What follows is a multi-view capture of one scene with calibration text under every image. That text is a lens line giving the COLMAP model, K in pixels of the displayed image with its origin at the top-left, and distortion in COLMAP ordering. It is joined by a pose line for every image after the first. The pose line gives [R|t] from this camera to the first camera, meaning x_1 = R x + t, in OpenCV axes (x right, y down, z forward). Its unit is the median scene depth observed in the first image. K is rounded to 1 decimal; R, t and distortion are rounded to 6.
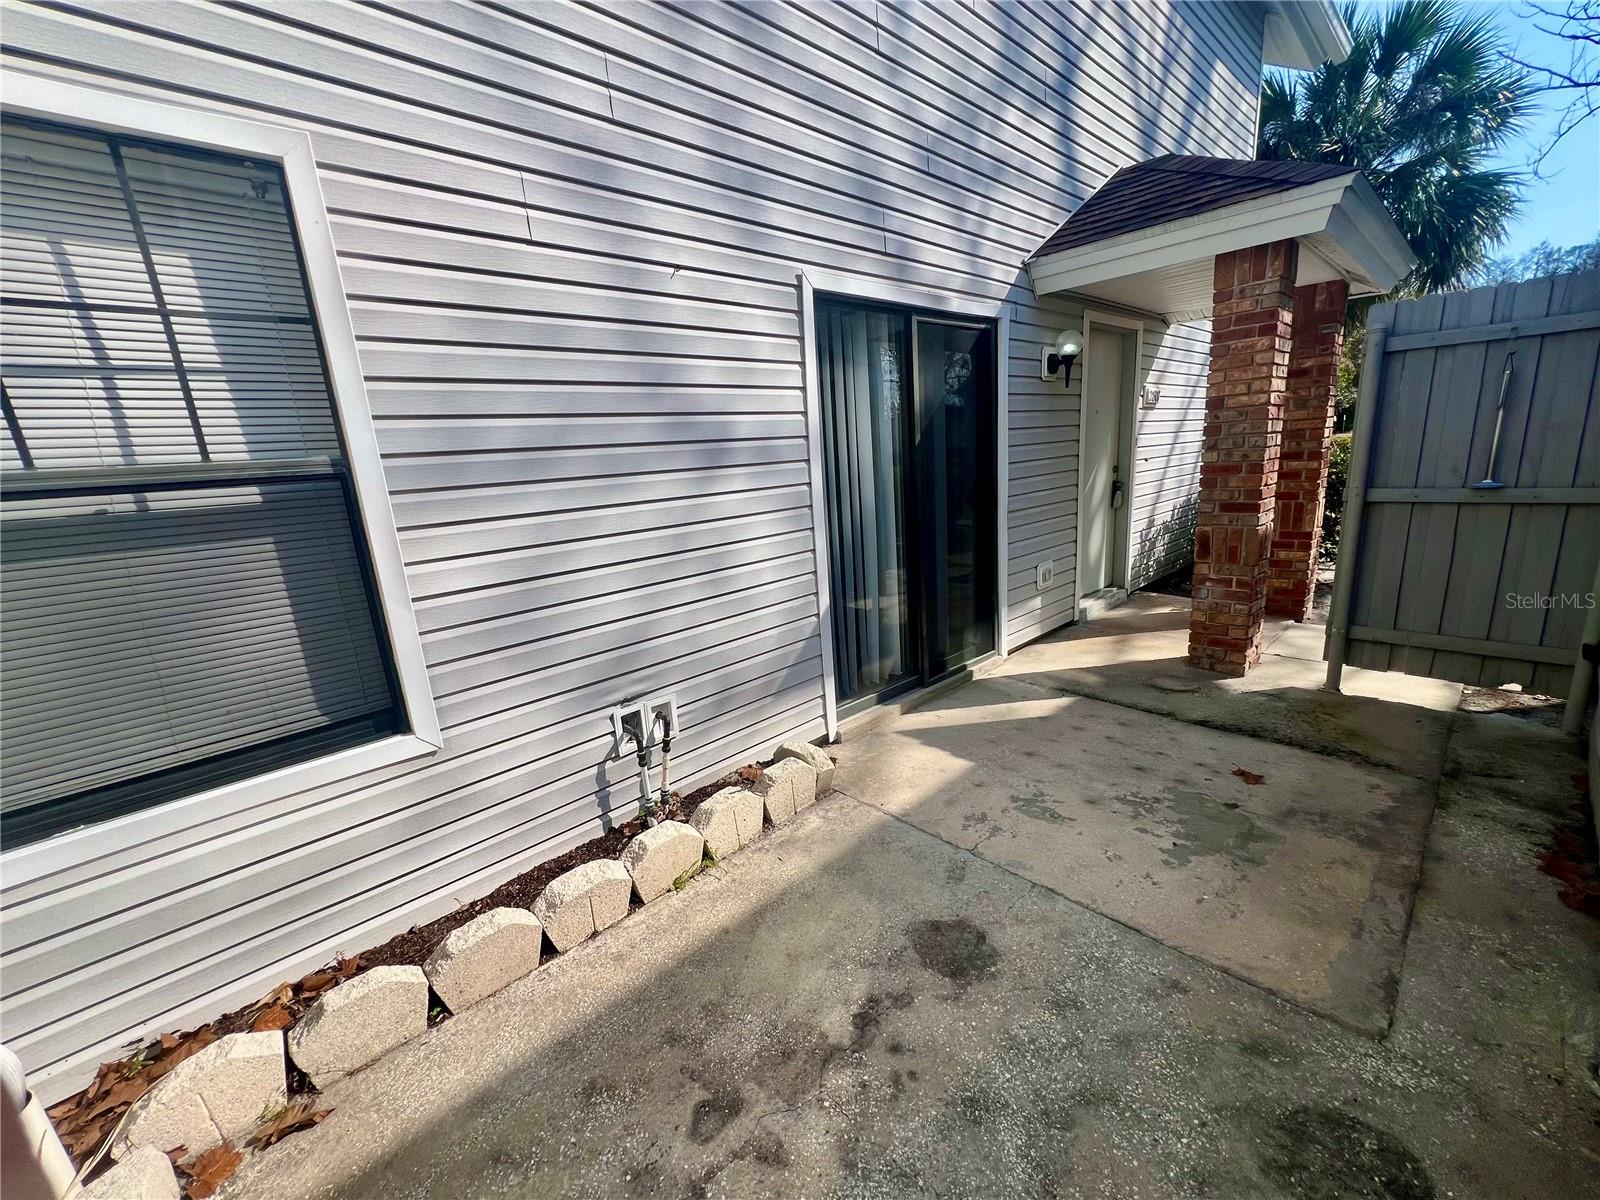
lens RADIAL K [[639.8, 0, 789.7], [0, 639.8, 606.1], [0, 0, 1]] dist [0.010868, -0.000026]
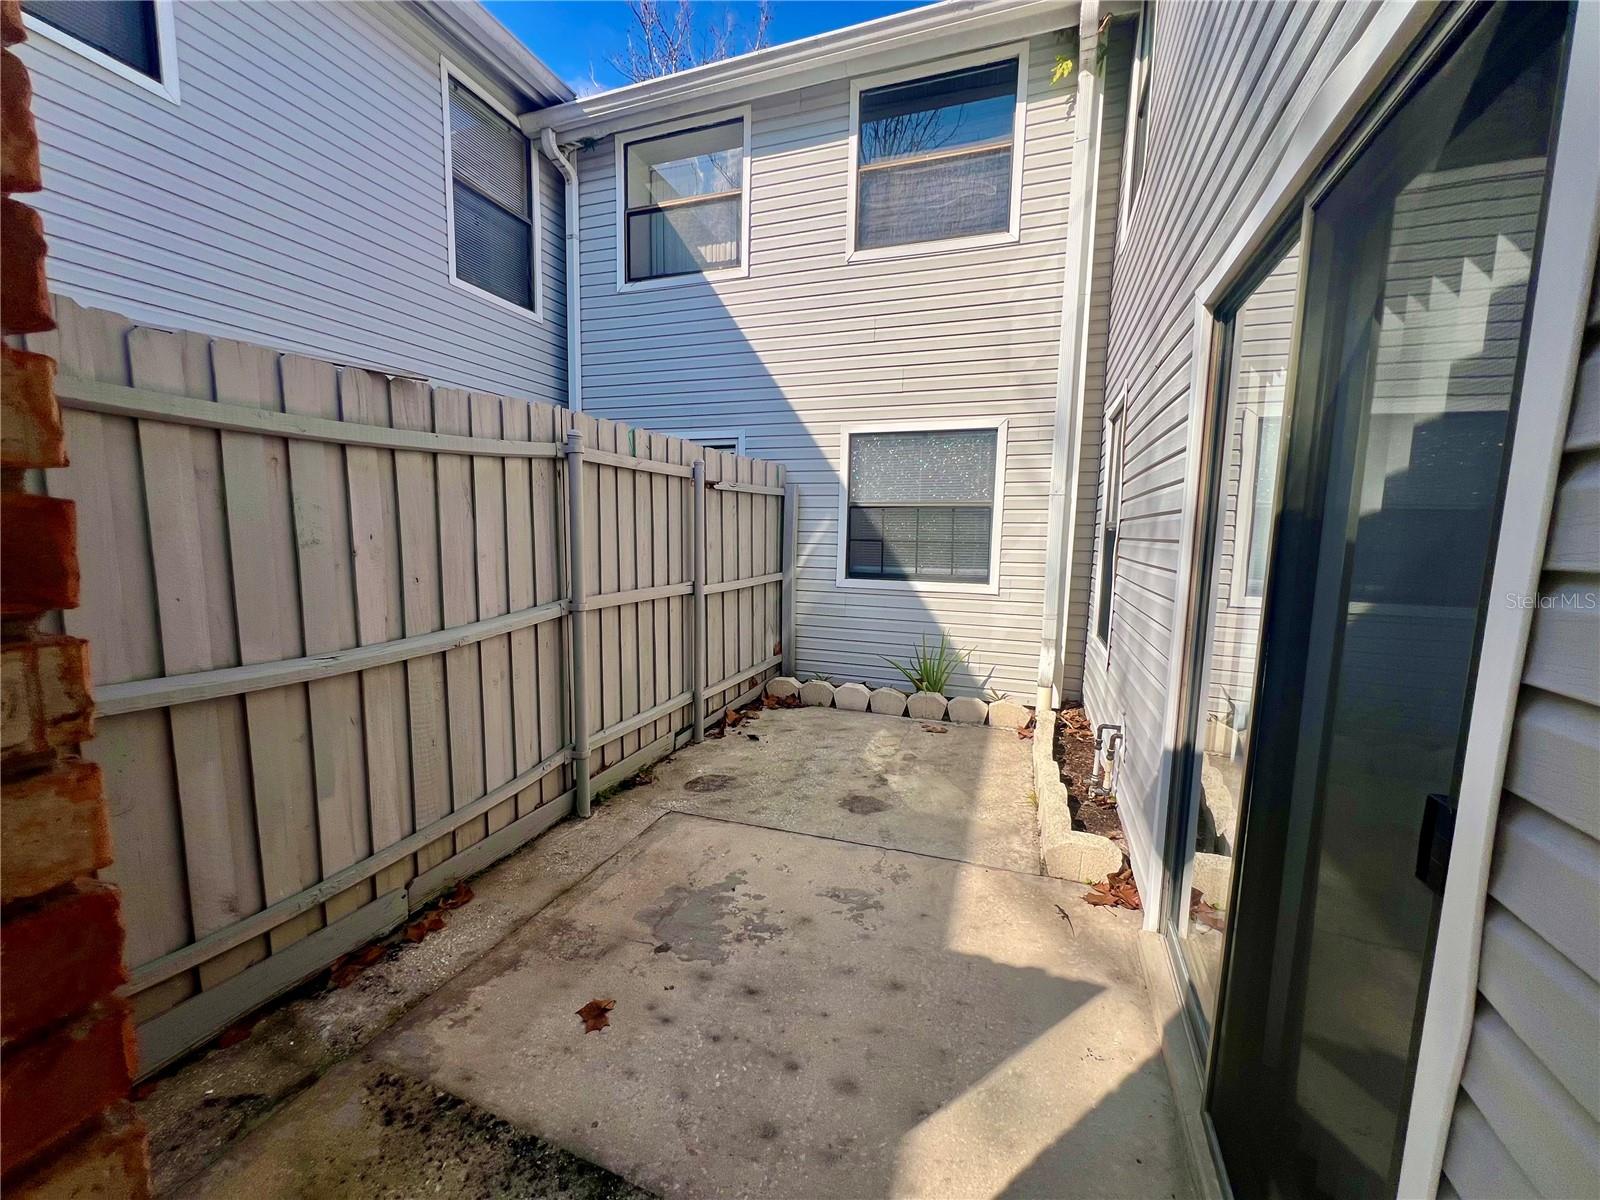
lens RADIAL K [[639.8, 0, 789.7], [0, 639.8, 606.1], [0, 0, 1]] dist [0.010868, -0.000026]
pose [[-0.889869, 0.102660, -0.444516, 0.966110], [-0.066411, 0.934825, 0.348842, -0.481787], [0.451357, 0.339945, -0.825054, 1.811957]]
